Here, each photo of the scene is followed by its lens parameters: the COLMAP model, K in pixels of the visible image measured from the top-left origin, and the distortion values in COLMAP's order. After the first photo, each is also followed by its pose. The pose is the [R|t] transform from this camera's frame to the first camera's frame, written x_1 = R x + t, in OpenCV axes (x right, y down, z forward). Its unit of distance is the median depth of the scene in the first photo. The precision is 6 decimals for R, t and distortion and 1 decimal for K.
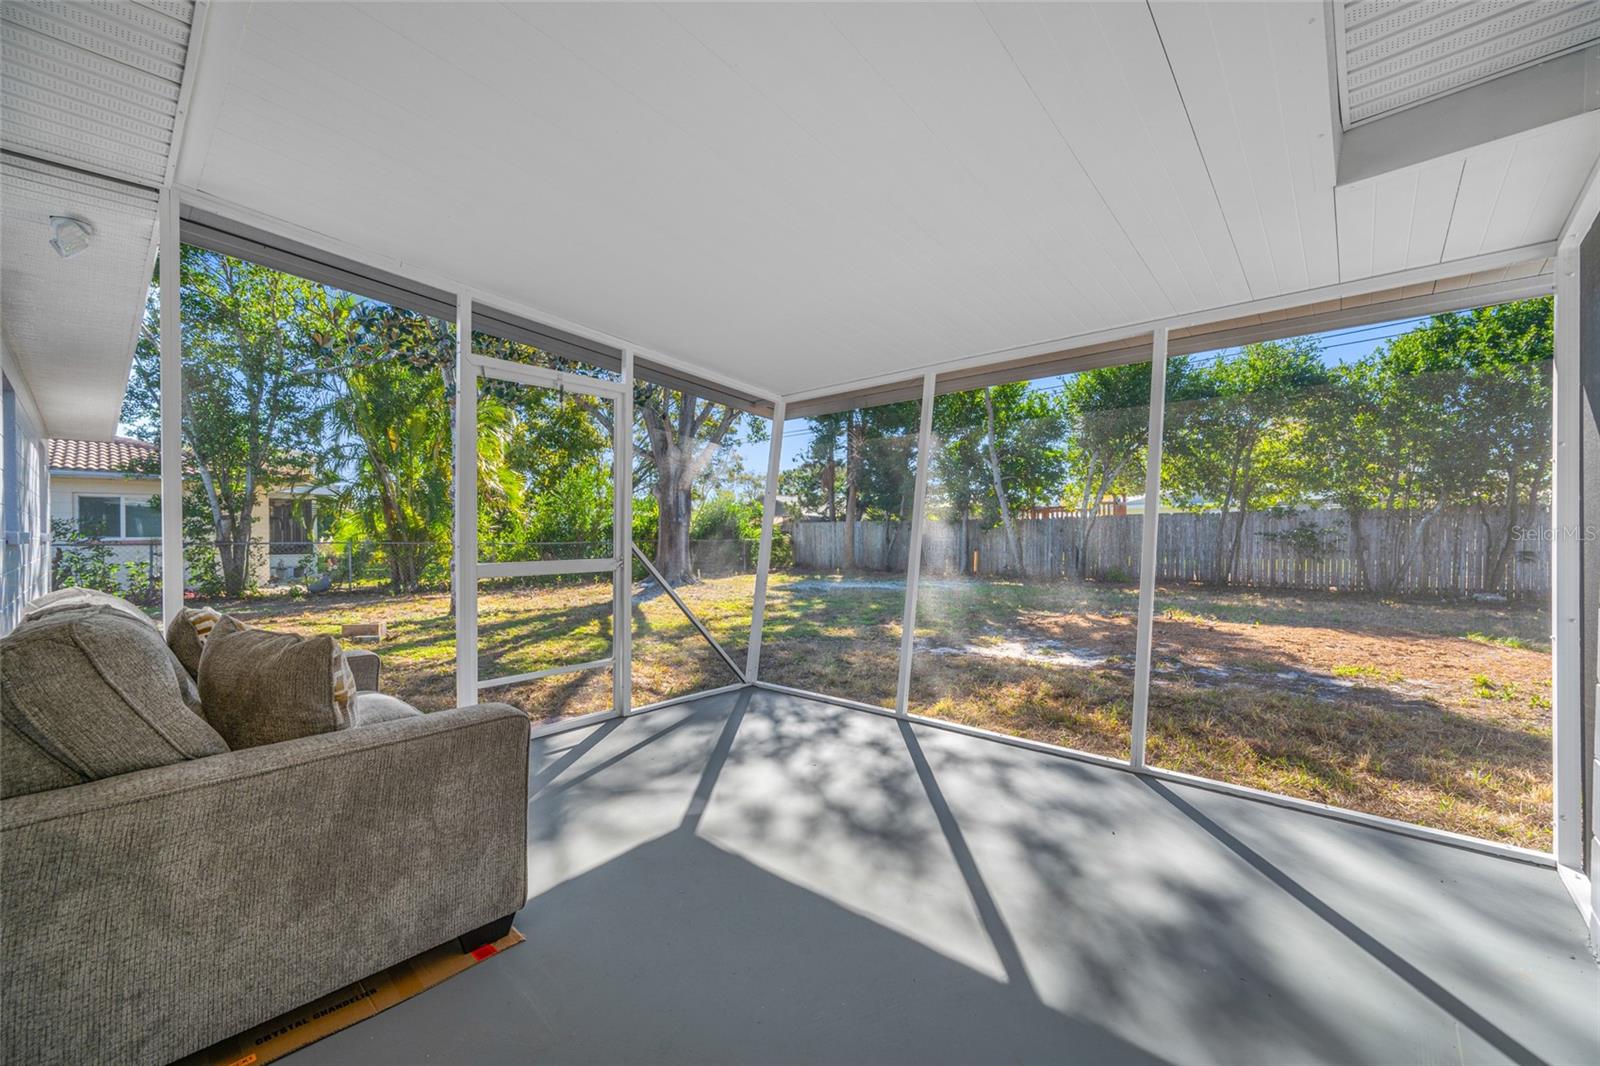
lens RADIAL K [[639.9, 0, 798.5], [0, 639.9, 524.7], [0, 0, 1]] dist [-0.001073, -0.000061]
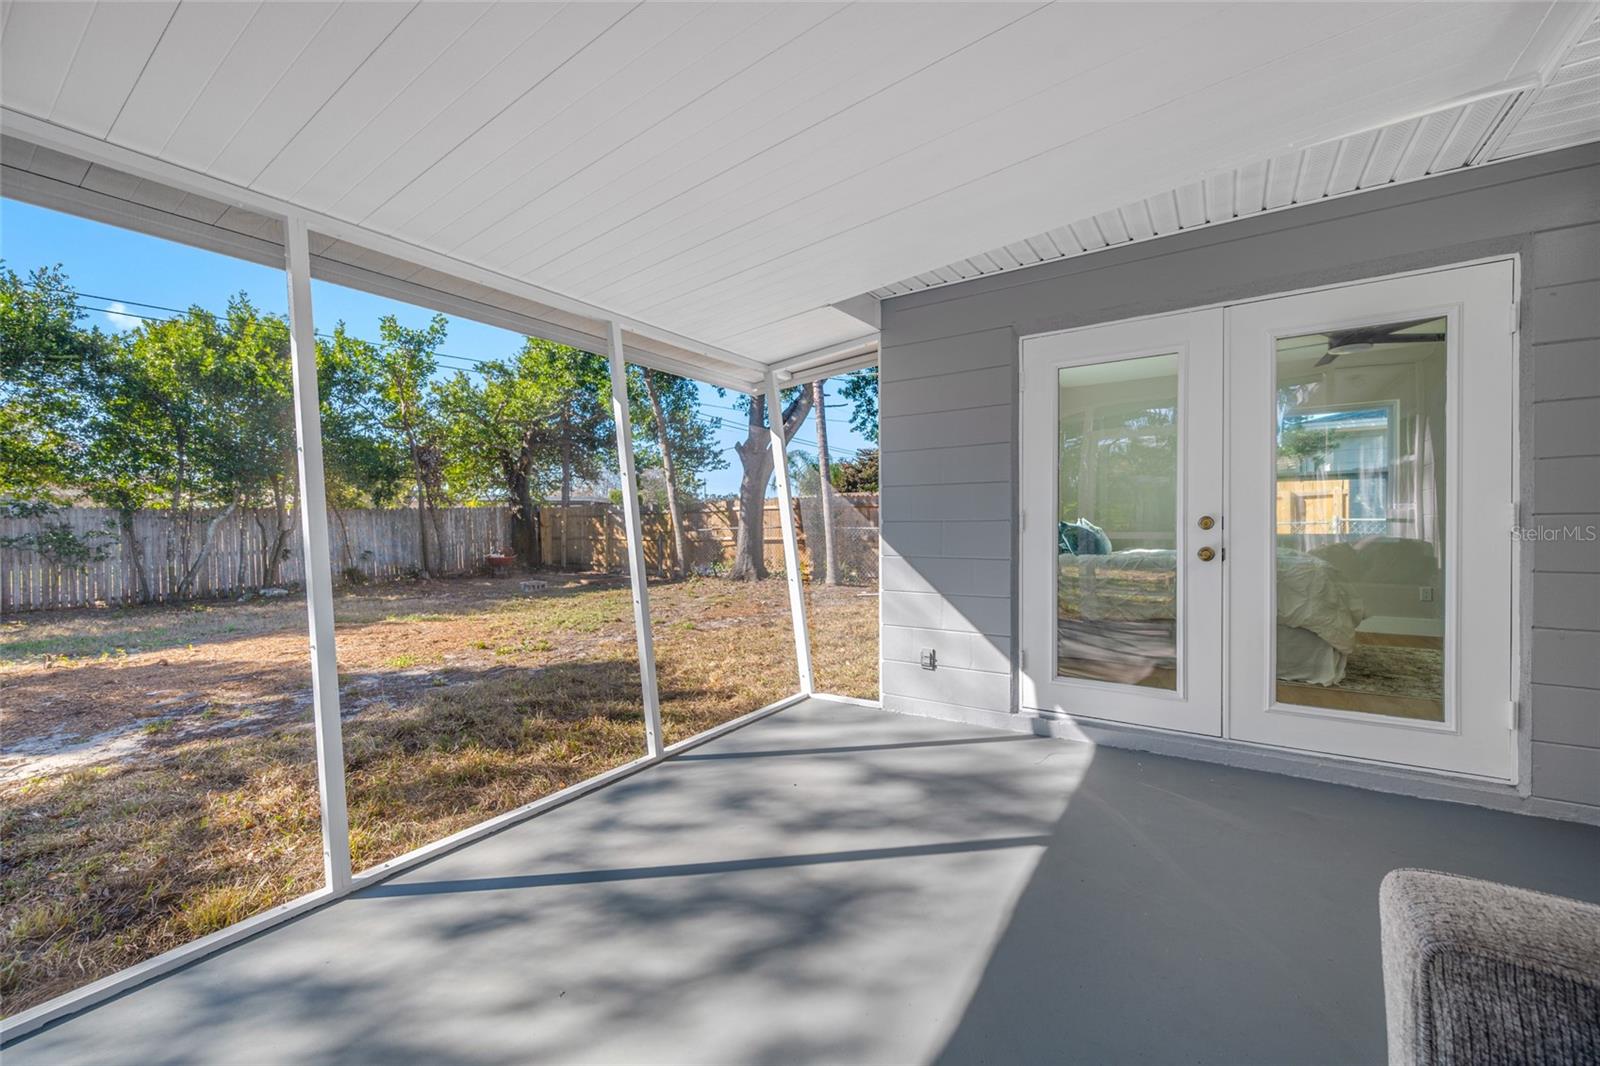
lens RADIAL K [[627.9, 0, 800.0], [0, 627.9, 533.0], [0, 0, 1]] dist [-0.003658, 0.000059]
pose [[-0.146456, -0.010188, 0.989165, -0.473377], [0.001478, 0.999944, 0.010518, 0.007401], [-0.989216, 0.003002, -0.146432, 0.867837]]
